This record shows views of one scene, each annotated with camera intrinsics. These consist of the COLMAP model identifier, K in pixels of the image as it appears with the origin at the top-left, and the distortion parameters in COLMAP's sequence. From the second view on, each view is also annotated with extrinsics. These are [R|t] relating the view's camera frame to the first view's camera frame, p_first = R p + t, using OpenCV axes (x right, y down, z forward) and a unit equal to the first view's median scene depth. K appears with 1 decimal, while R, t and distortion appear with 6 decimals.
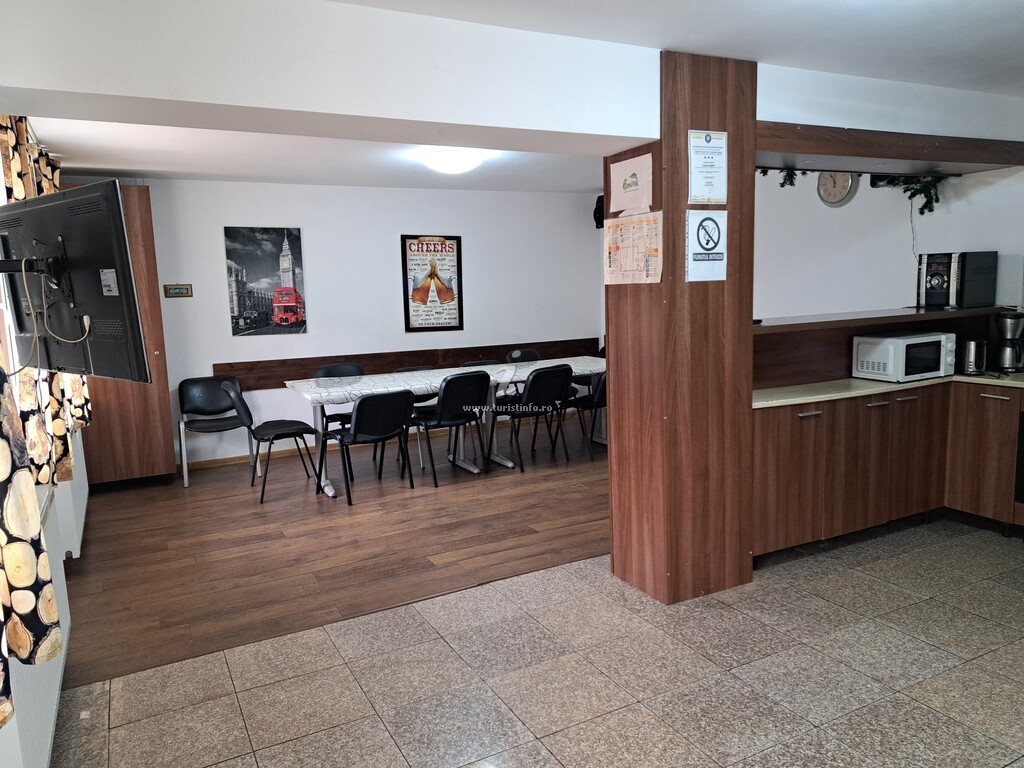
lens RADIAL K [[735.2, 0, 513.7], [0, 735.2, 383.6], [0, 0, 1]] dist [0.034834, -0.010332]
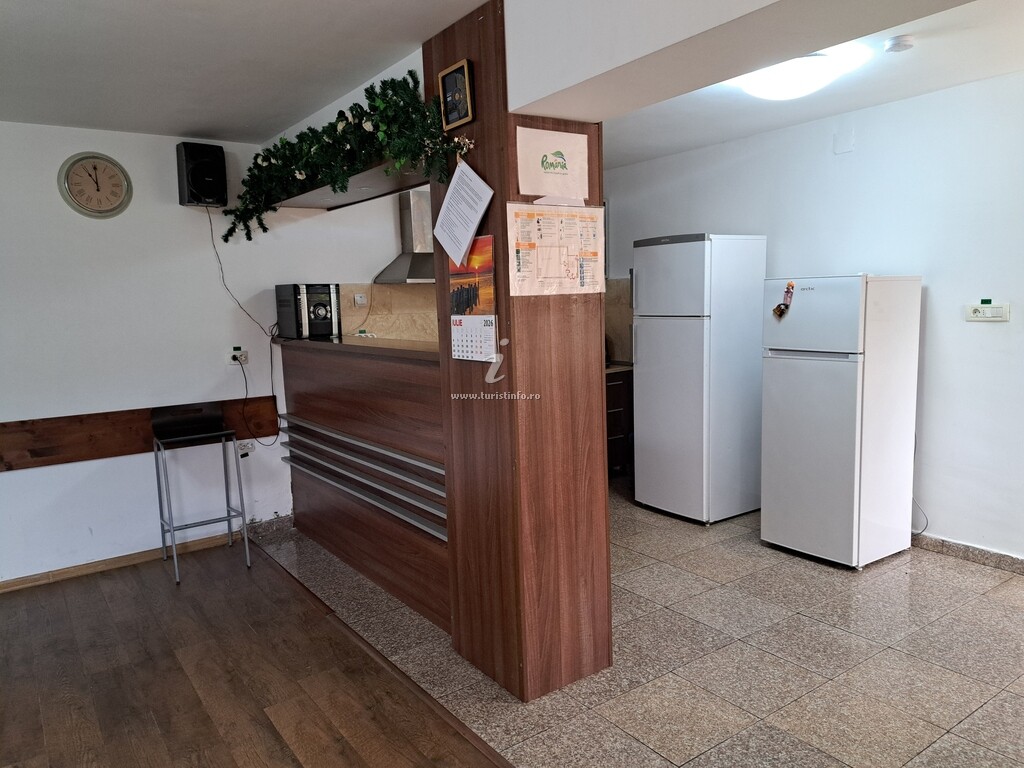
lens RADIAL K [[735.2, 0, 515.6], [0, 735.2, 389.7], [0, 0, 1]] dist [0.034834, -0.010332]
pose [[-0.138625, -0.088898, 0.986347, -0.594025], [0.171696, 0.978724, 0.112342, -0.130587], [-0.975348, 0.184925, -0.120412, 1.141264]]
